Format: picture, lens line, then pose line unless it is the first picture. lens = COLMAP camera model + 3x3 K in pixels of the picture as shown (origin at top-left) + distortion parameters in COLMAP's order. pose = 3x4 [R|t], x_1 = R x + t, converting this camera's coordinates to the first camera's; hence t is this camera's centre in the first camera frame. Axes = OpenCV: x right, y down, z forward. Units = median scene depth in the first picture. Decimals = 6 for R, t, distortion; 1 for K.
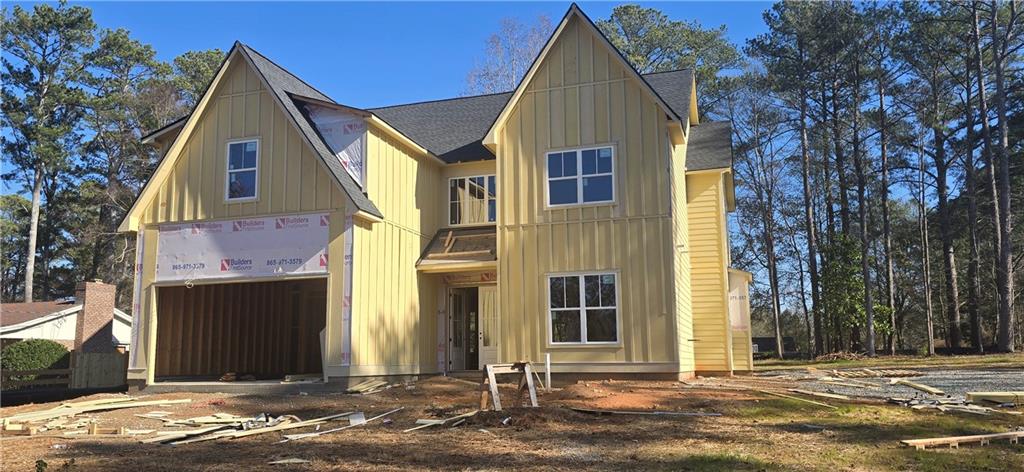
lens RADIAL K [[767.3, 0, 501.2], [0, 767.3, 258.4], [0, 0, 1]] dist [0.056135, -0.002546]
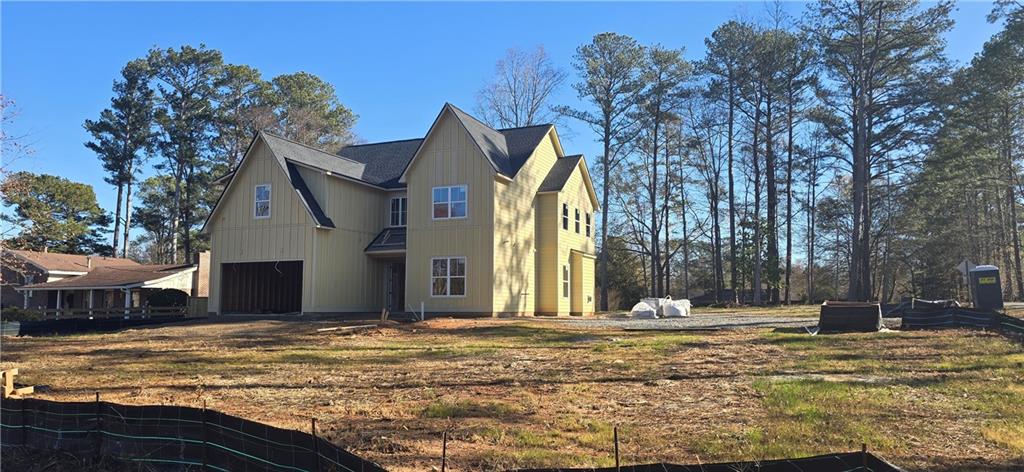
lens RADIAL K [[690.3, 0, 503.6], [0, 690.3, 249.2], [0, 0, 1]] dist [0.064478, -0.046930]
pose [[0.993062, 0.004703, -0.117496, 0.423430], [0.001204, 0.998741, 0.050151, -0.079972], [0.117584, -0.049944, 0.991806, -0.579795]]
